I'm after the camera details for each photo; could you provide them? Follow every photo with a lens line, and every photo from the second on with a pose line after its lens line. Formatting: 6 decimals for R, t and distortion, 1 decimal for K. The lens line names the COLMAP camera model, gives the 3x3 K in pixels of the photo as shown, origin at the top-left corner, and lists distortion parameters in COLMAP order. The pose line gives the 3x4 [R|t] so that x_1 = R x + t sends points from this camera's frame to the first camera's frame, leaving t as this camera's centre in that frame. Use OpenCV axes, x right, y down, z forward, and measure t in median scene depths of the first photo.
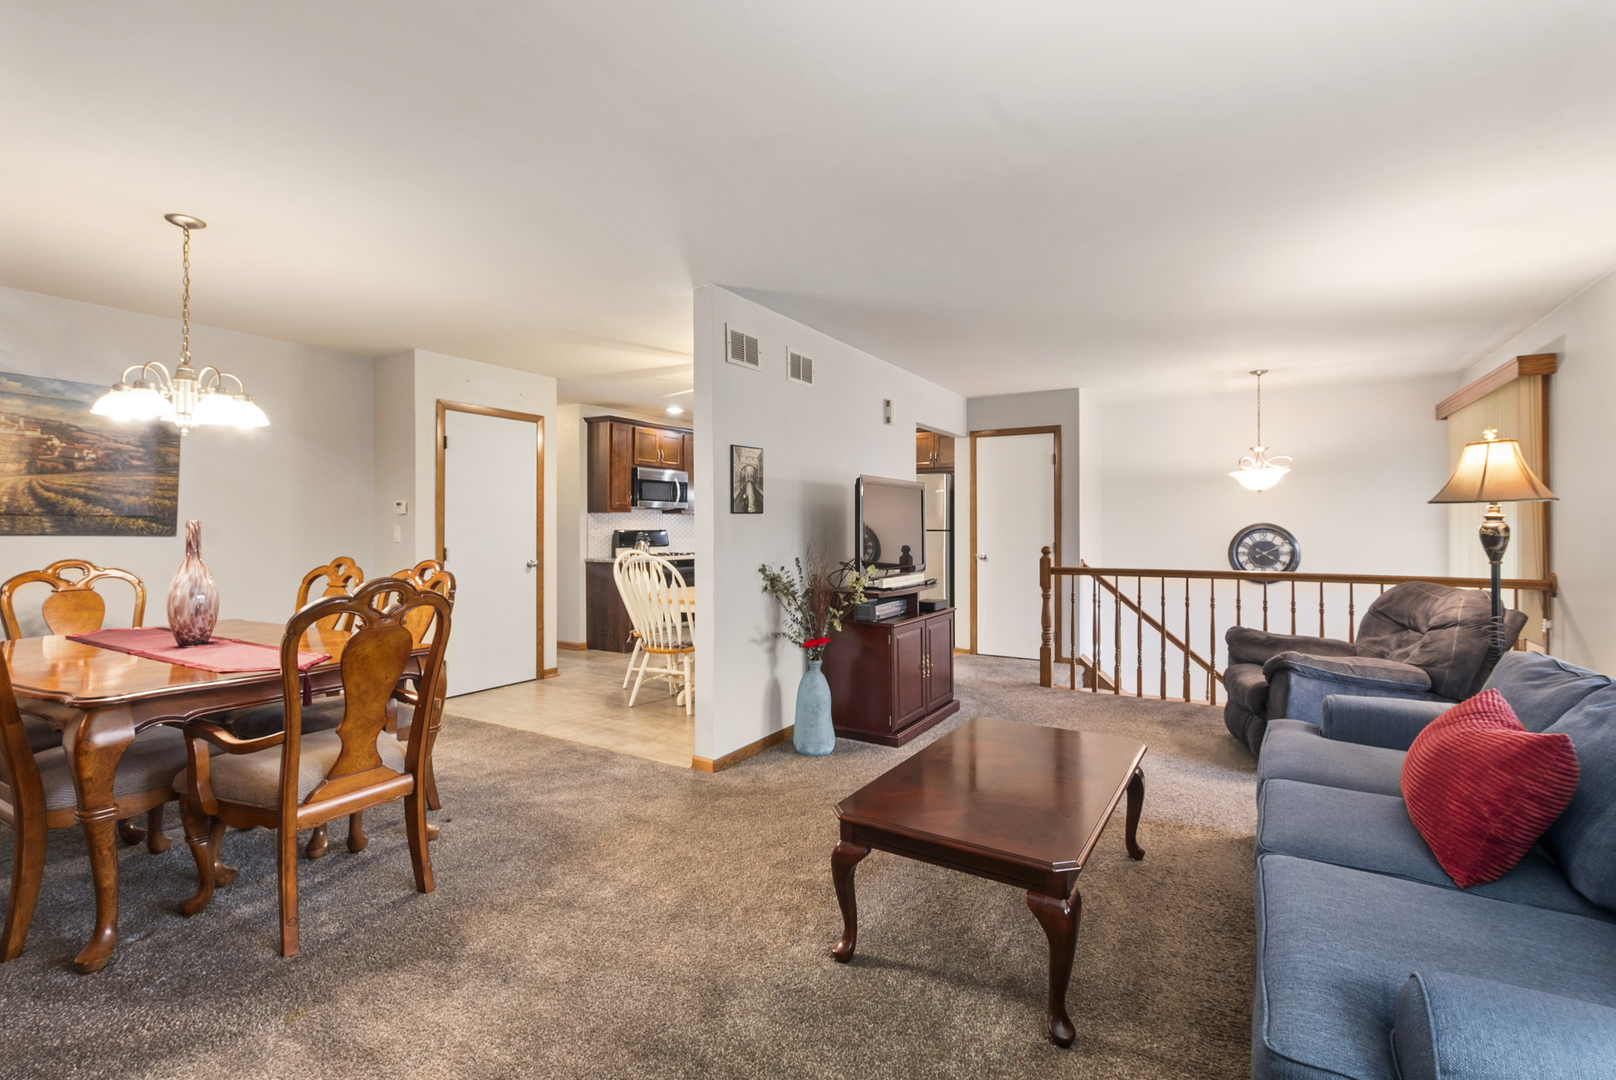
lens RADIAL K [[721.1, 0, 824.8], [0, 721.1, 519.7], [0, 0, 1]] dist [0.003542, -0.001318]
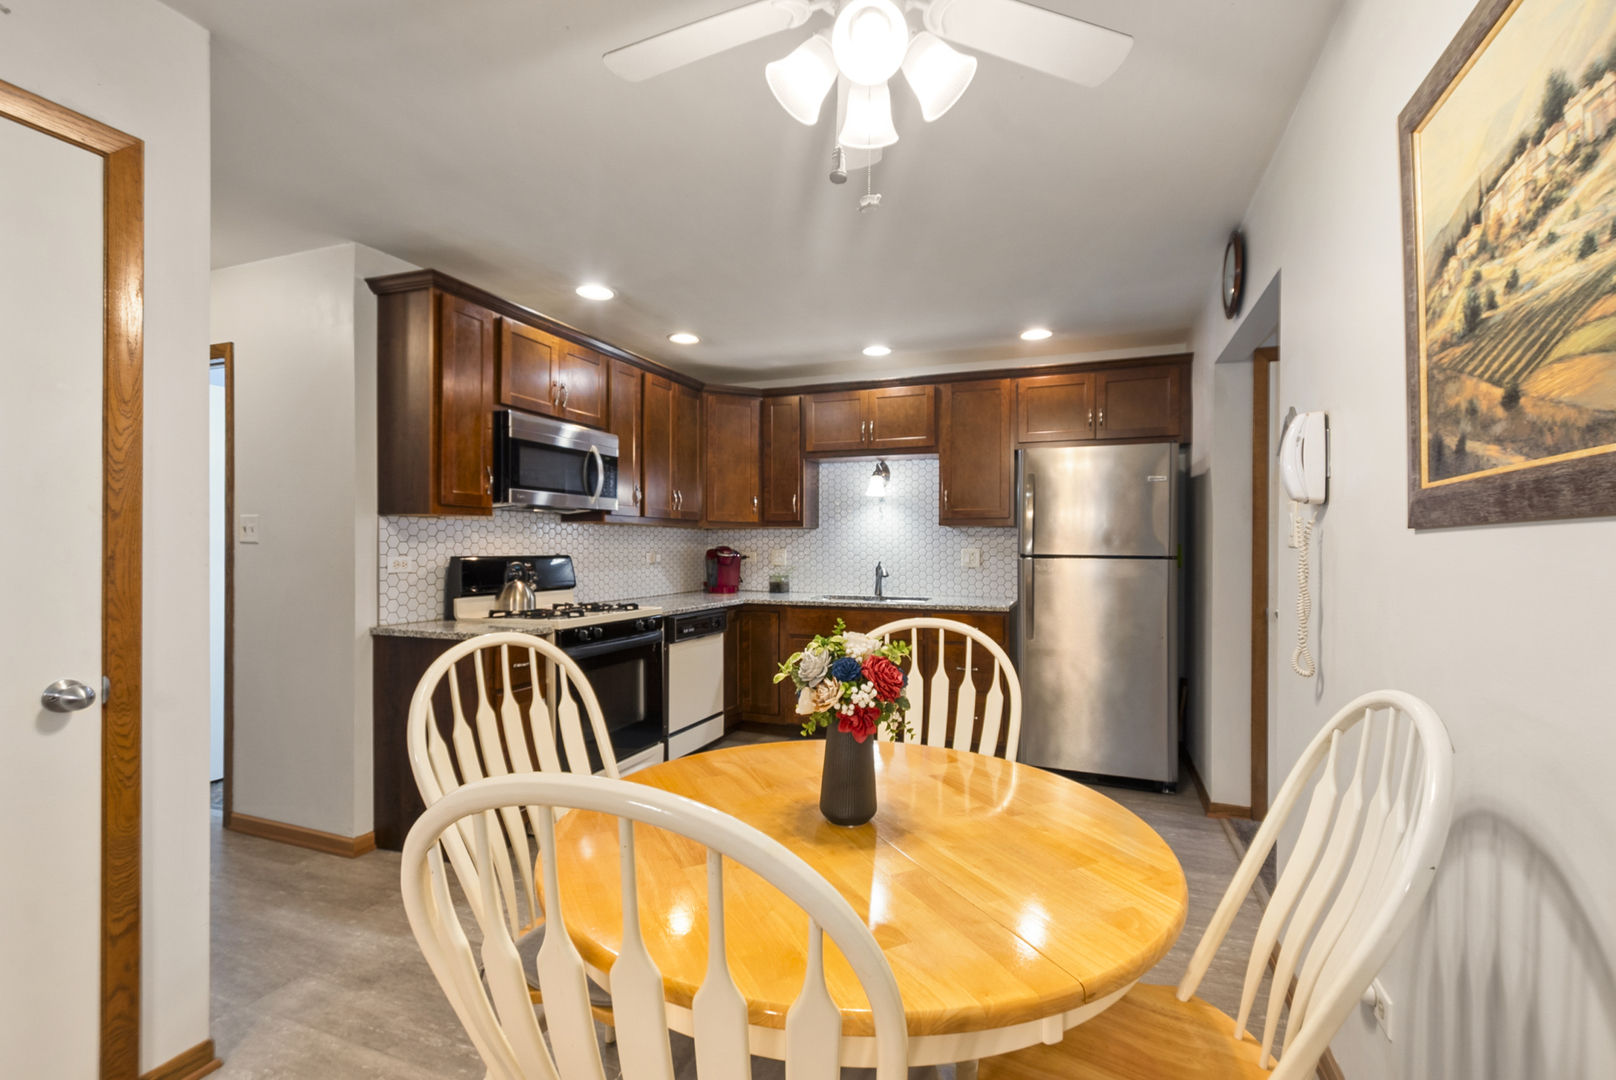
lens RADIAL K [[721.1, 0, 817.9], [0, 721.1, 543.1], [0, 0, 1]] dist [0.003542, -0.001318]
pose [[0.988395, 0.003526, 0.151865, -0.258936], [-0.004260, 0.999981, 0.004505, 0.006225], [-0.151846, -0.005099, 0.988391, 0.997656]]
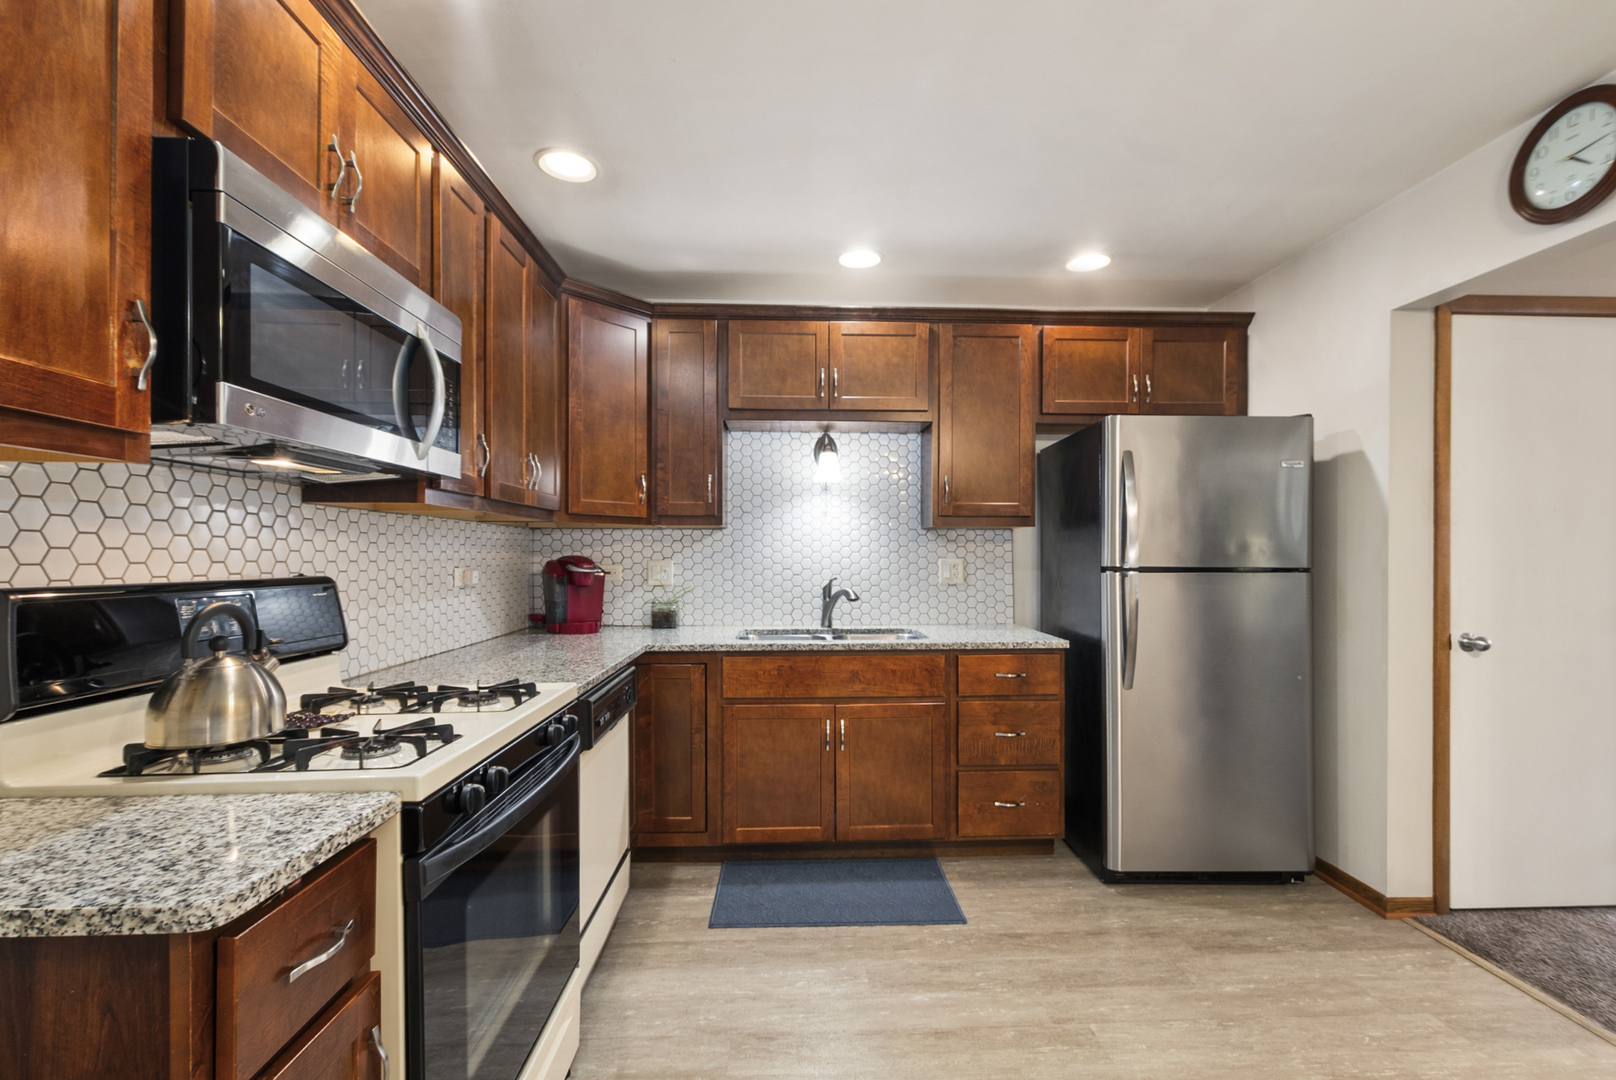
lens RADIAL K [[721.1, 0, 821.6], [0, 721.1, 553.8], [0, 0, 1]] dist [0.003542, -0.001318]
pose [[0.842280, 0.002490, 0.539035, -0.427872], [-0.005786, 0.999973, 0.004420, 0.010847], [-0.539009, -0.006842, 0.842272, 1.487832]]
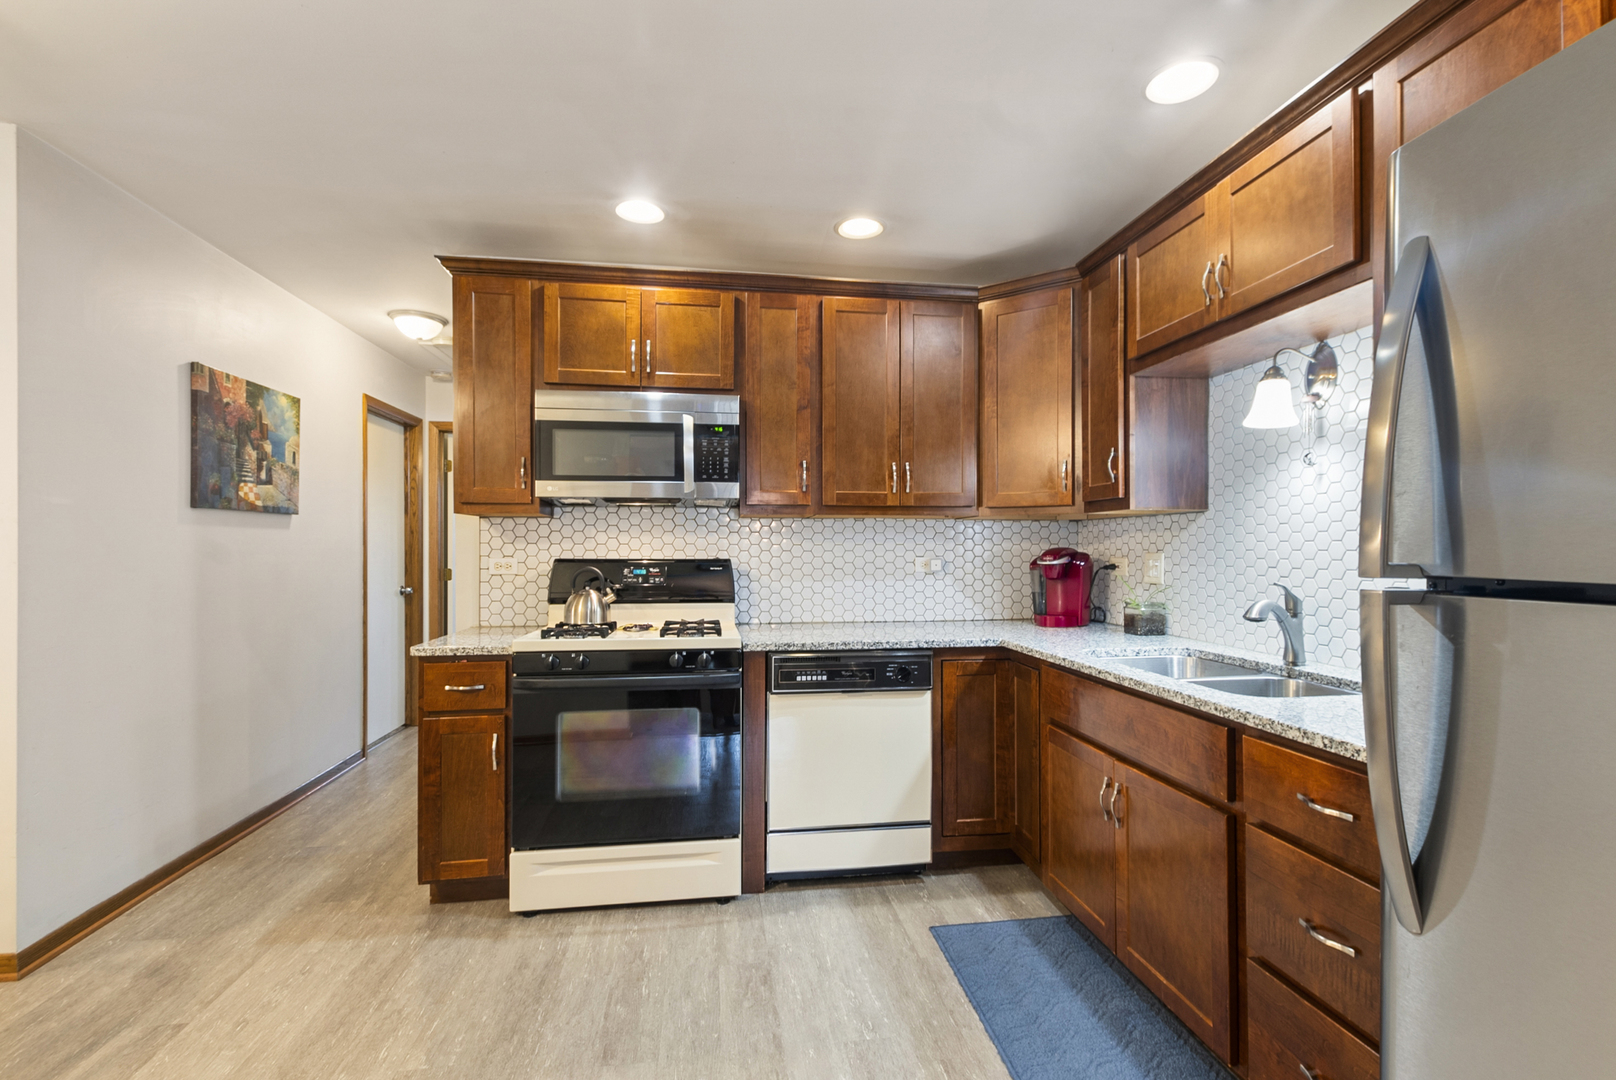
lens RADIAL K [[721.1, 0, 820.9], [0, 721.1, 545.9], [0, 0, 1]] dist [0.003542, -0.001318]
pose [[0.621670, -0.002772, -0.783275, 0.218910], [0.004947, 0.999988, 0.000388, 0.014271], [0.783264, -0.004116, 0.621676, 1.609996]]
